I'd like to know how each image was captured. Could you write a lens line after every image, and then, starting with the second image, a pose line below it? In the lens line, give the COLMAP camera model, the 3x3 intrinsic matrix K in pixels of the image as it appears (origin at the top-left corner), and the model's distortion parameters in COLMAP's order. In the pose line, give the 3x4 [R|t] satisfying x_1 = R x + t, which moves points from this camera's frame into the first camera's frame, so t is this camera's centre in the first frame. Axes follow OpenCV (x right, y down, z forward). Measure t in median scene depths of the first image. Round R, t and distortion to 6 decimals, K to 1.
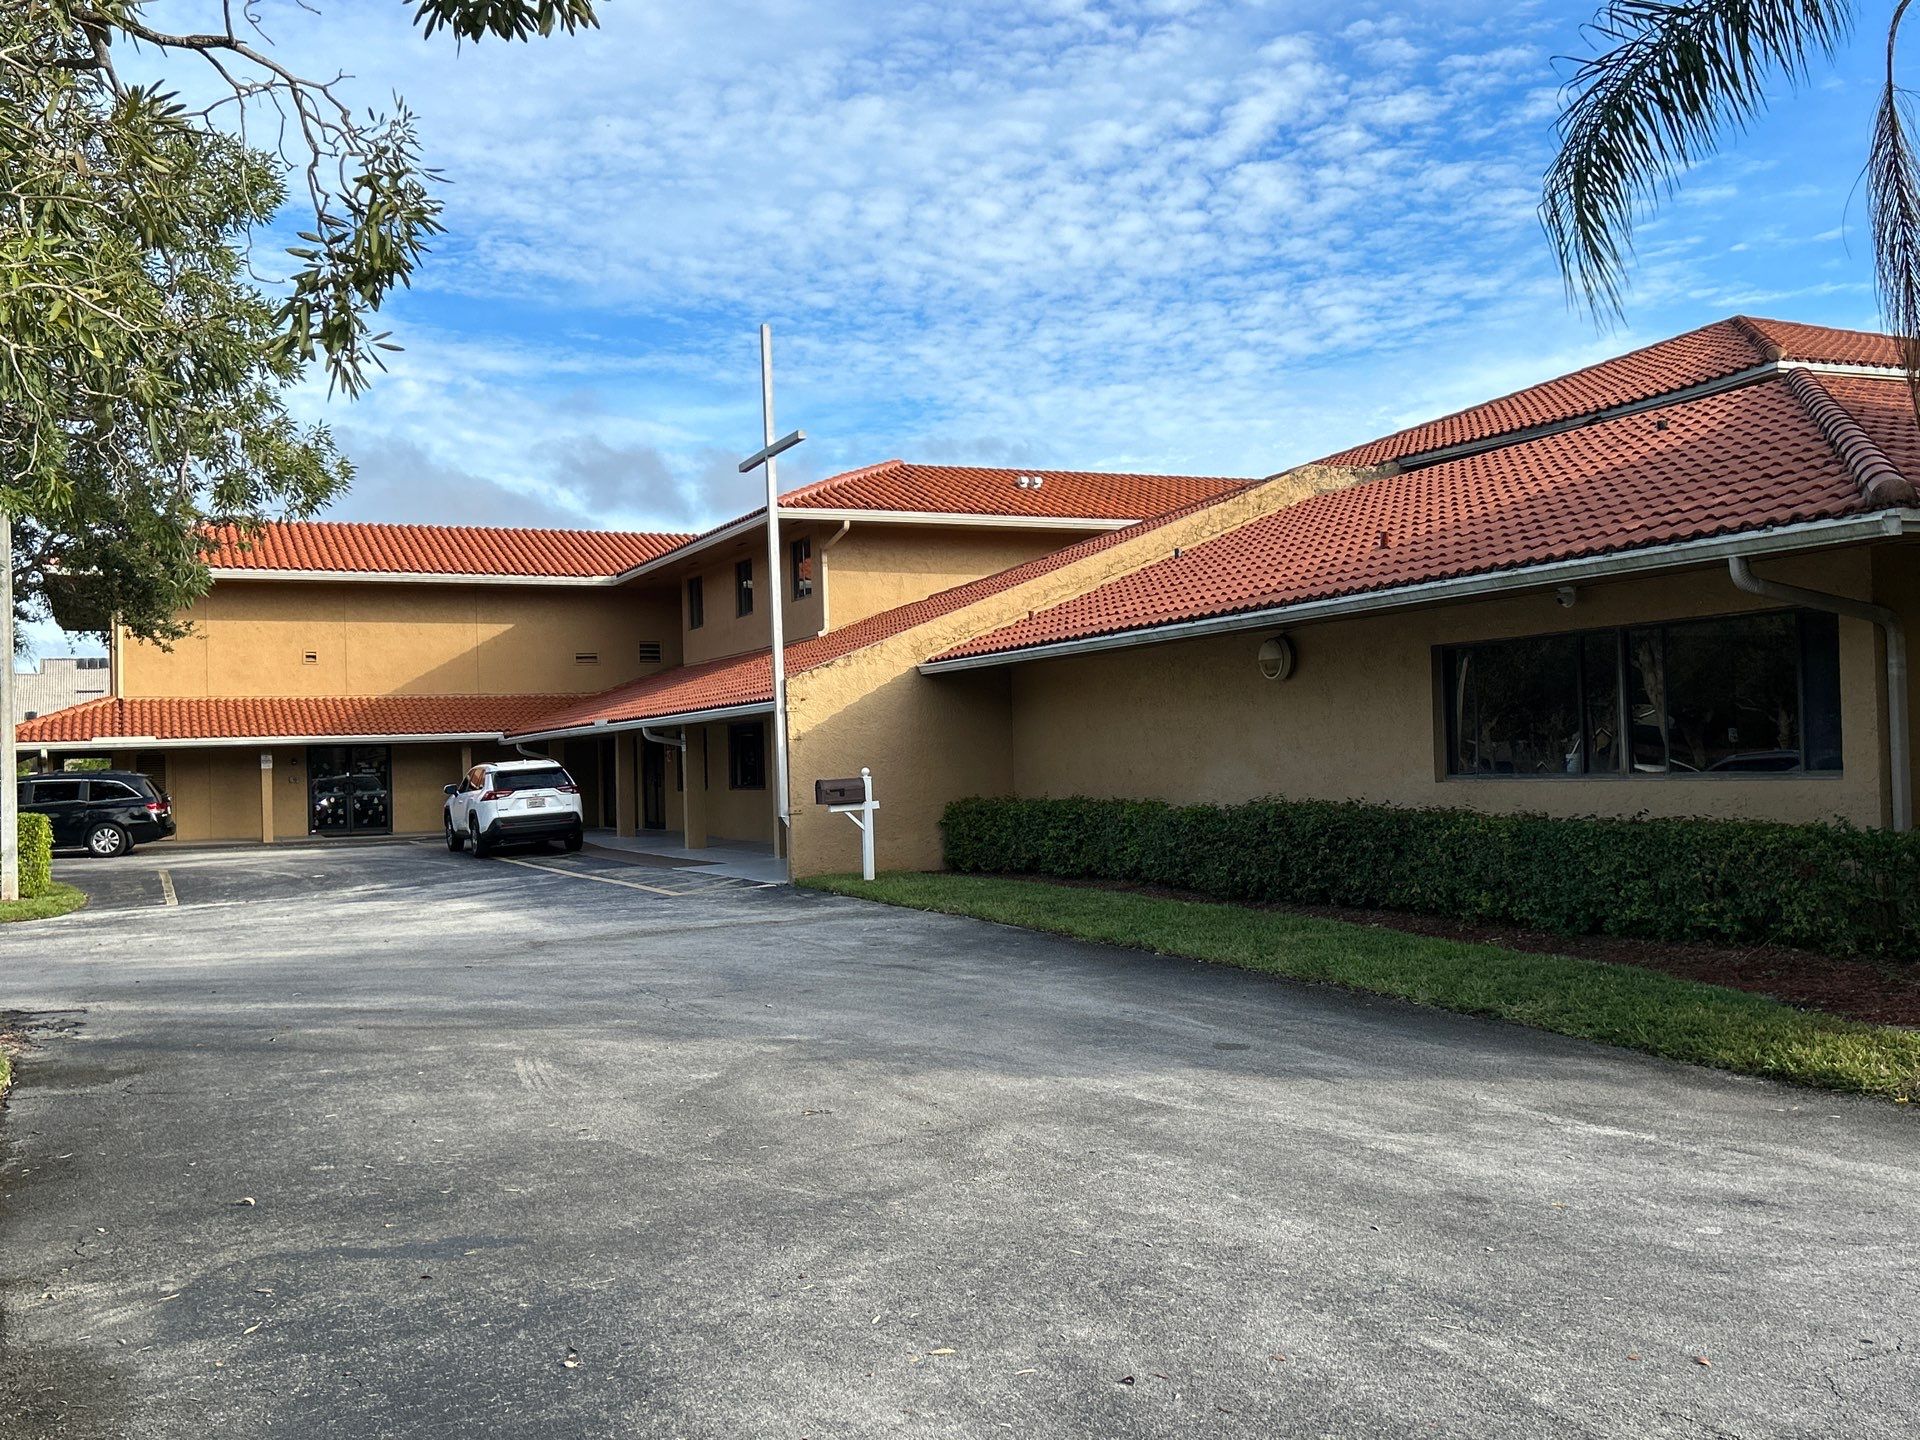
lens RADIAL K [[1714.9, 0, 960.0], [0, 1714.9, 720.0], [0, 0, 1]] dist [0.099462, -0.191296]
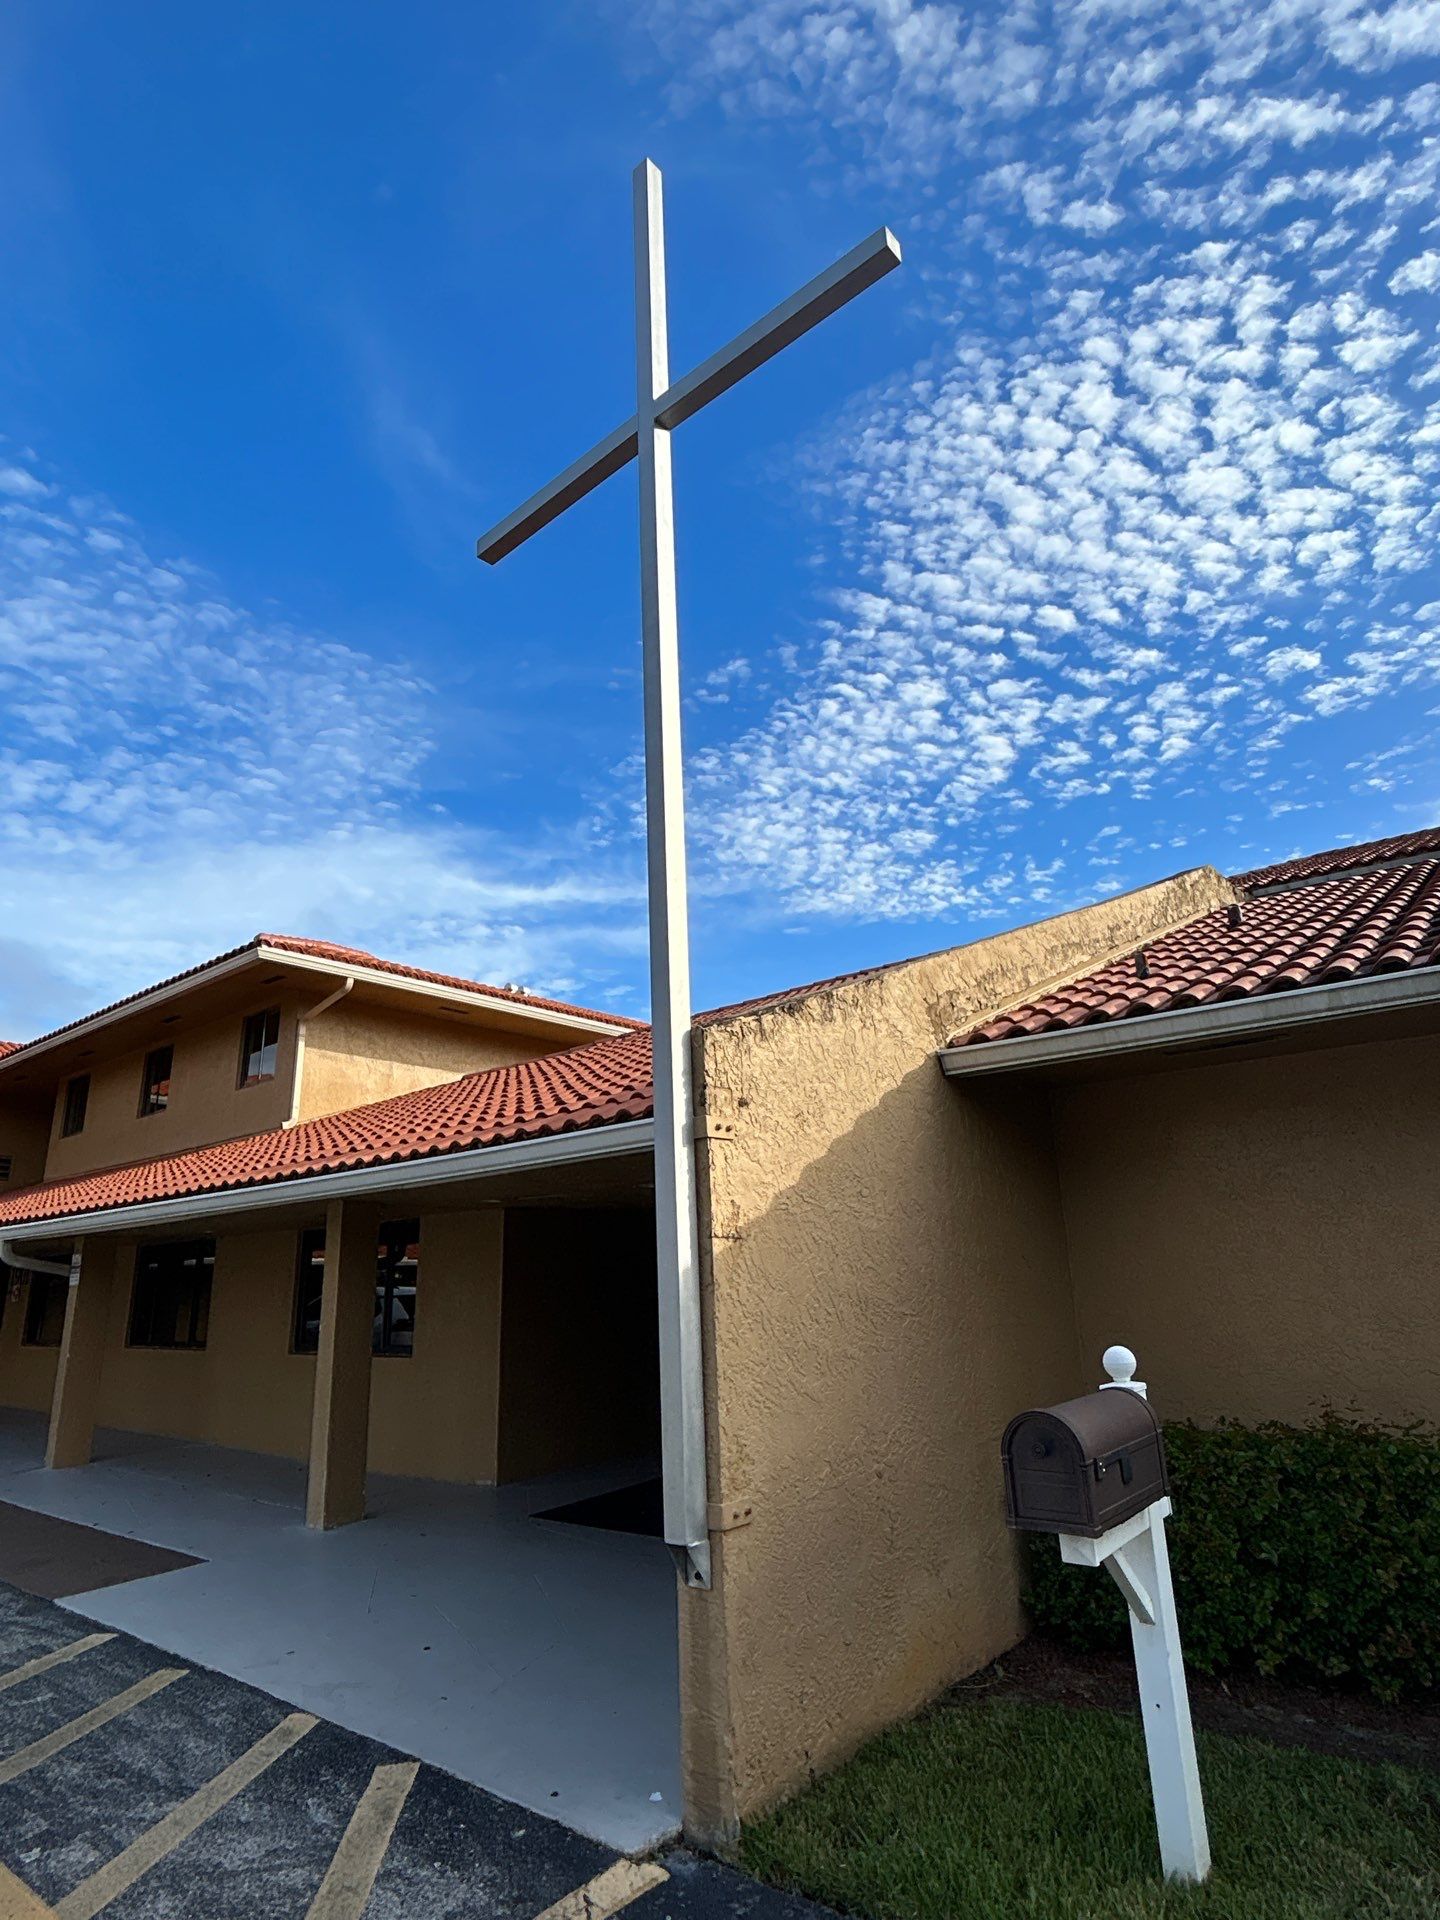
lens RADIAL K [[1029.0, 0, 720.0], [0, 1029.0, 960.0], [0, 0, 1]] dist [-0.003651, -0.000201]
pose [[0.902796, 0.129761, 0.410026, -0.164576], [-0.006659, 0.957499, -0.288358, 0.015777], [-0.430017, 0.257598, 0.865291, 0.795889]]
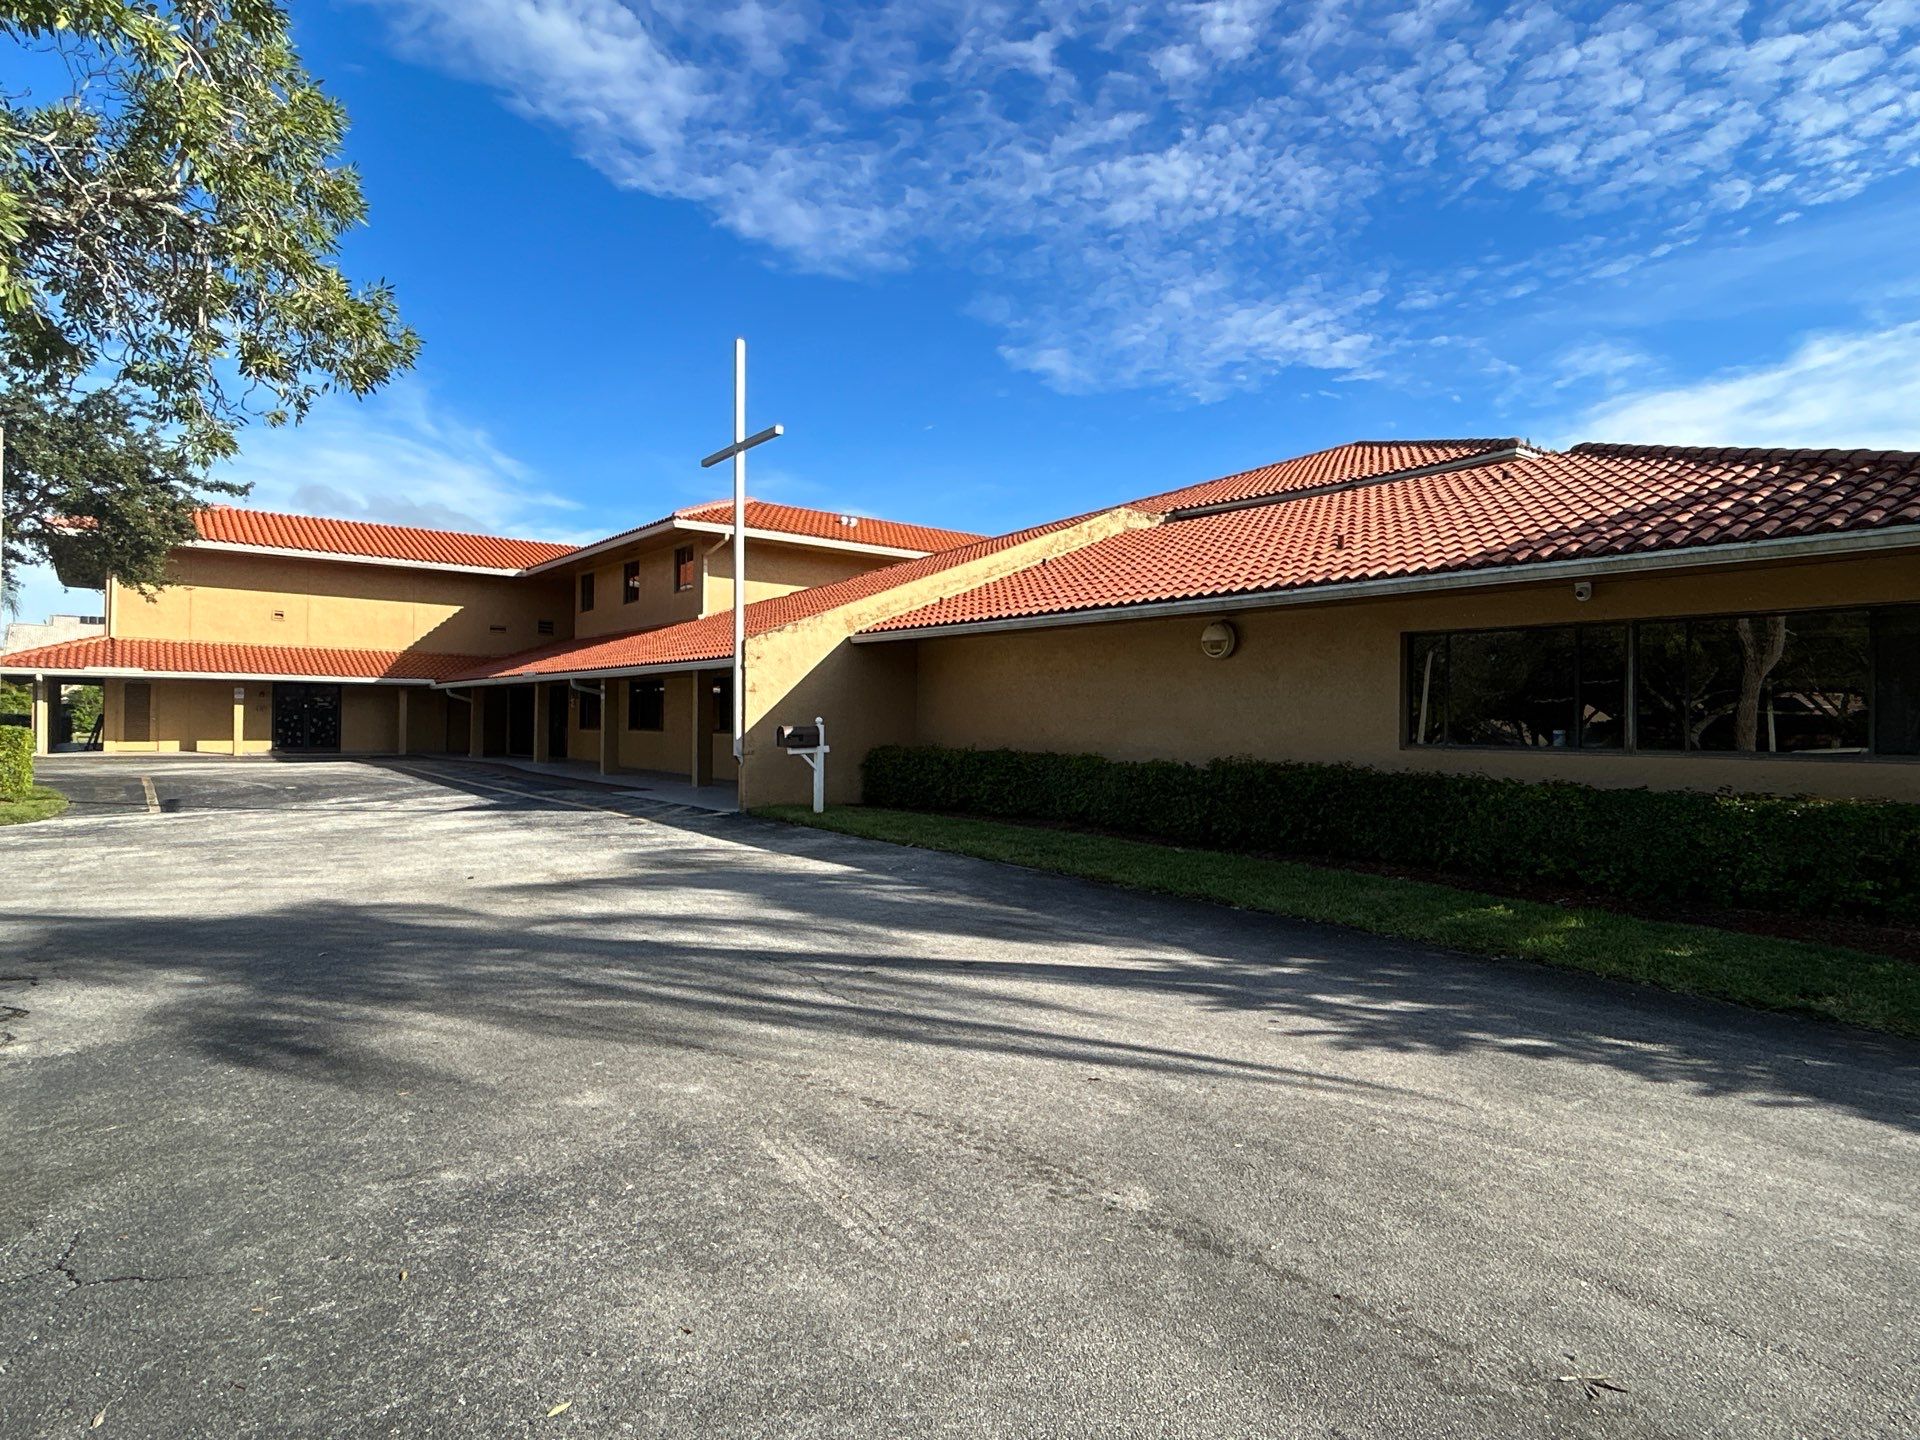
lens RADIAL K [[1029.0, 0, 933.0], [0, 1029.0, 716.8], [0, 0, 1]] dist [-0.003651, -0.000201]
pose [[0.974212, 0.042967, 0.221506, -0.123154], [-0.047218, 0.998787, 0.013930, 0.012653], [-0.220639, -0.024030, 0.975060, 0.264229]]
